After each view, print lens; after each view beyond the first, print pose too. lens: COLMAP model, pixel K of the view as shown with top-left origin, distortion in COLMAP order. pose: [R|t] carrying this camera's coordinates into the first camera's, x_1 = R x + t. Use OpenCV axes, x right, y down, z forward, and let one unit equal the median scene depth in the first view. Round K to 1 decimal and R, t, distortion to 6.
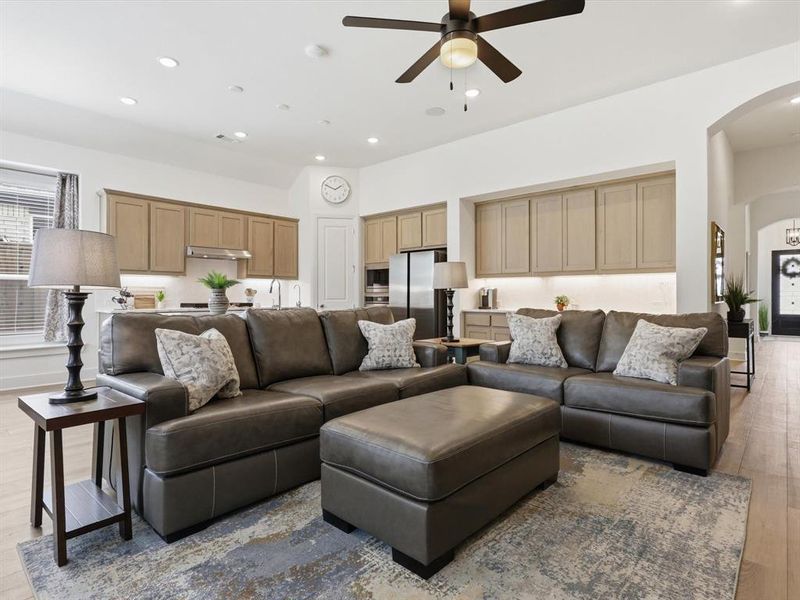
lens RADIAL K [[425.0, 0, 398.9], [0, 425.0, 295.1], [0, 0, 1]] dist [0.001079, 0.003454]
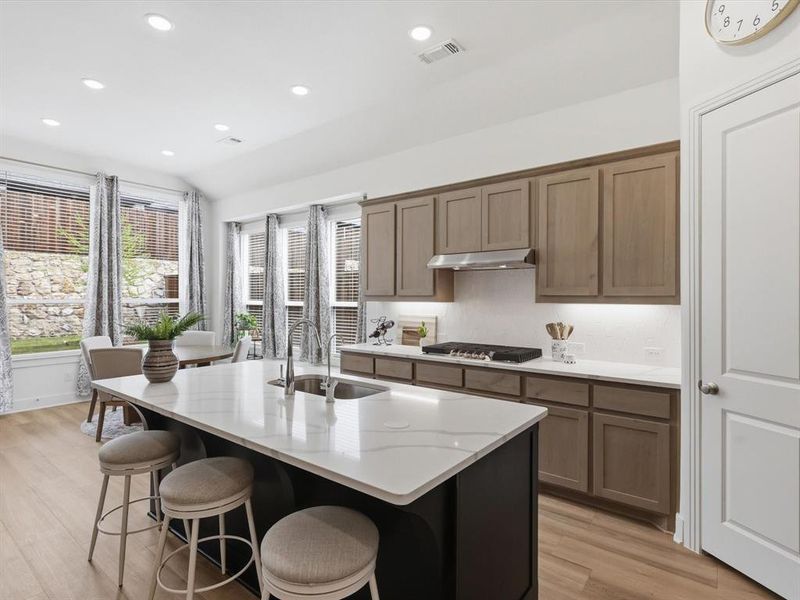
lens RADIAL K [[425.0, 0, 398.4], [0, 425.0, 297.1], [0, 0, 1]] dist [0.001079, 0.003454]
pose [[0.068103, -0.000740, -0.997678, 0.135229], [-0.002172, 0.999997, -0.000890, -0.049413], [0.997676, 0.002228, 0.068101, 0.863216]]
